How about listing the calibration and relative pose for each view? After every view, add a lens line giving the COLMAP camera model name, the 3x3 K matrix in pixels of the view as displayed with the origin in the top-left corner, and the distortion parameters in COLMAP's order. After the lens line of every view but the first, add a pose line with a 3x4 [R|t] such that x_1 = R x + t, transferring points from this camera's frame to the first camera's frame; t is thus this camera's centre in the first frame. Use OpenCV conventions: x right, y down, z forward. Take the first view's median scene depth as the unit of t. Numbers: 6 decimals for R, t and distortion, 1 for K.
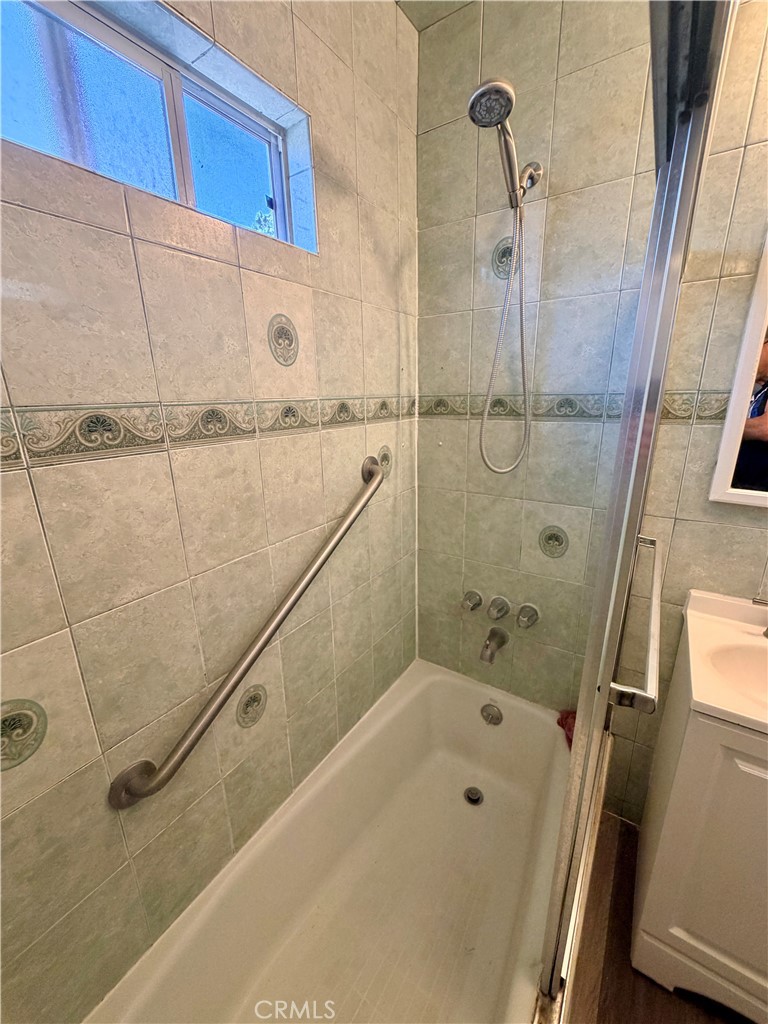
lens RADIAL K [[411.2, 0, 385.4], [0, 411.2, 509.9], [0, 0, 1]] dist [0.000274, 0.000042]
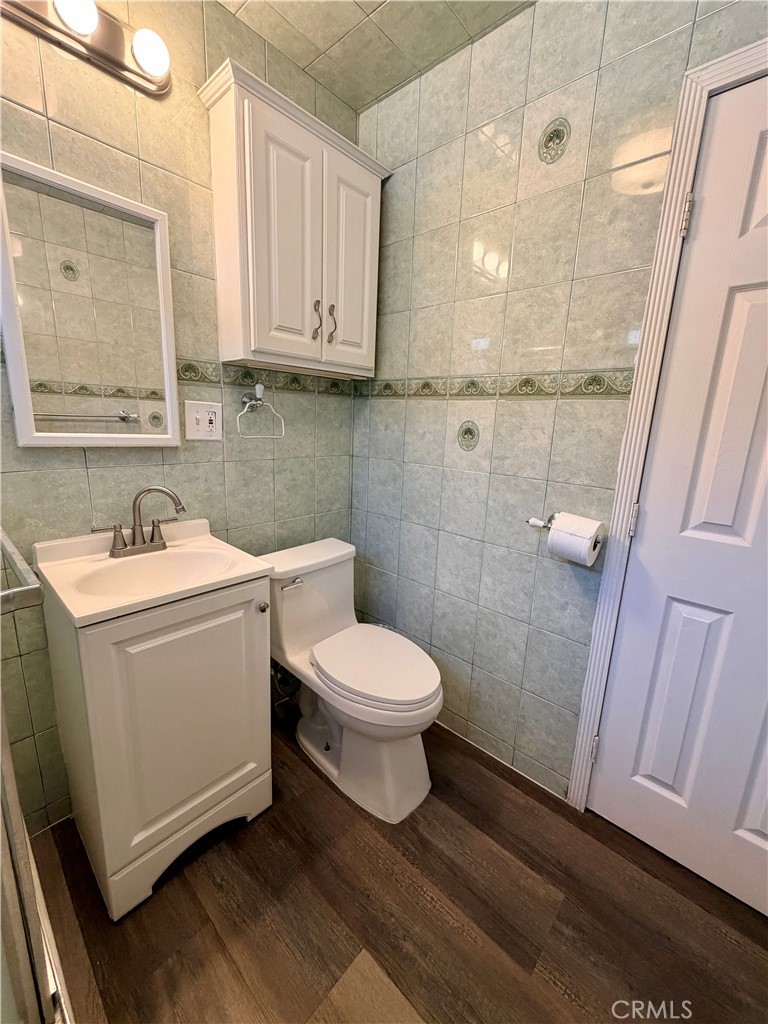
lens RADIAL K [[411.2, 0, 385.4], [0, 411.2, 509.9], [0, 0, 1]] dist [0.000274, 0.000042]
pose [[0.148580, -0.191460, 0.970189, -0.054481], [0.231511, 0.960549, 0.154103, 0.144917], [-0.961419, 0.201713, 0.187044, 0.004423]]
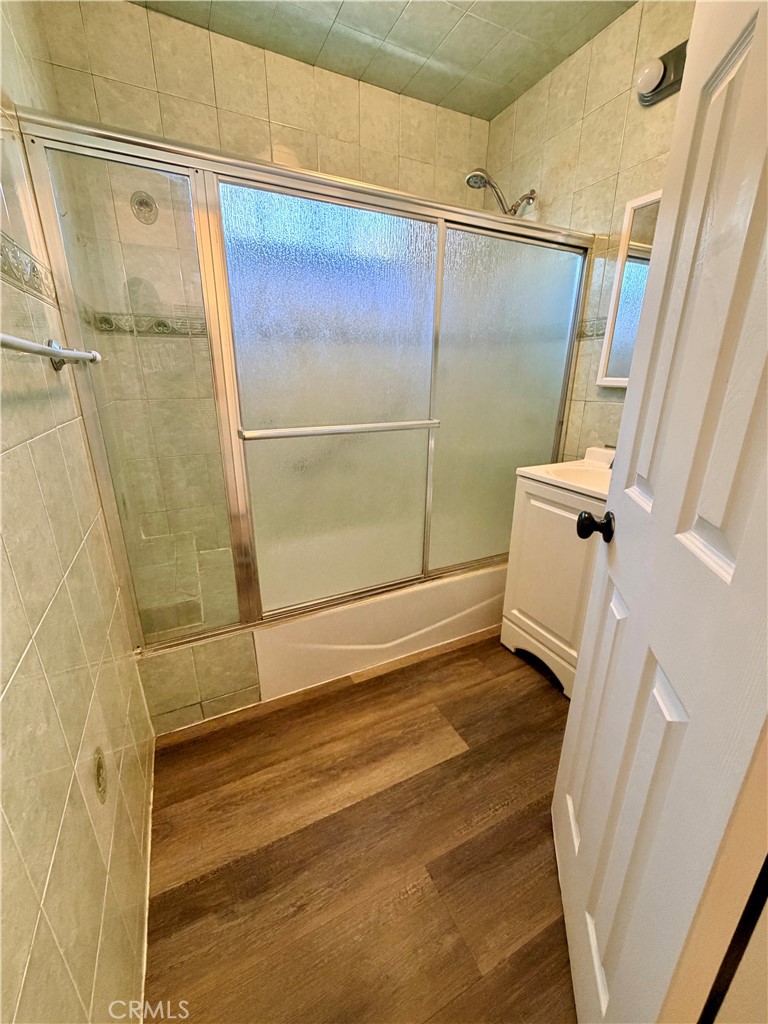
lens RADIAL K [[411.2, 0, 385.4], [0, 411.2, 509.9], [0, 0, 1]] dist [0.000274, 0.000042]
pose [[0.866862, 0.175857, -0.466502, 0.765642], [-0.157033, 0.984405, 0.079290, 0.395091], [0.473171, 0.004523, 0.880959, -0.723382]]
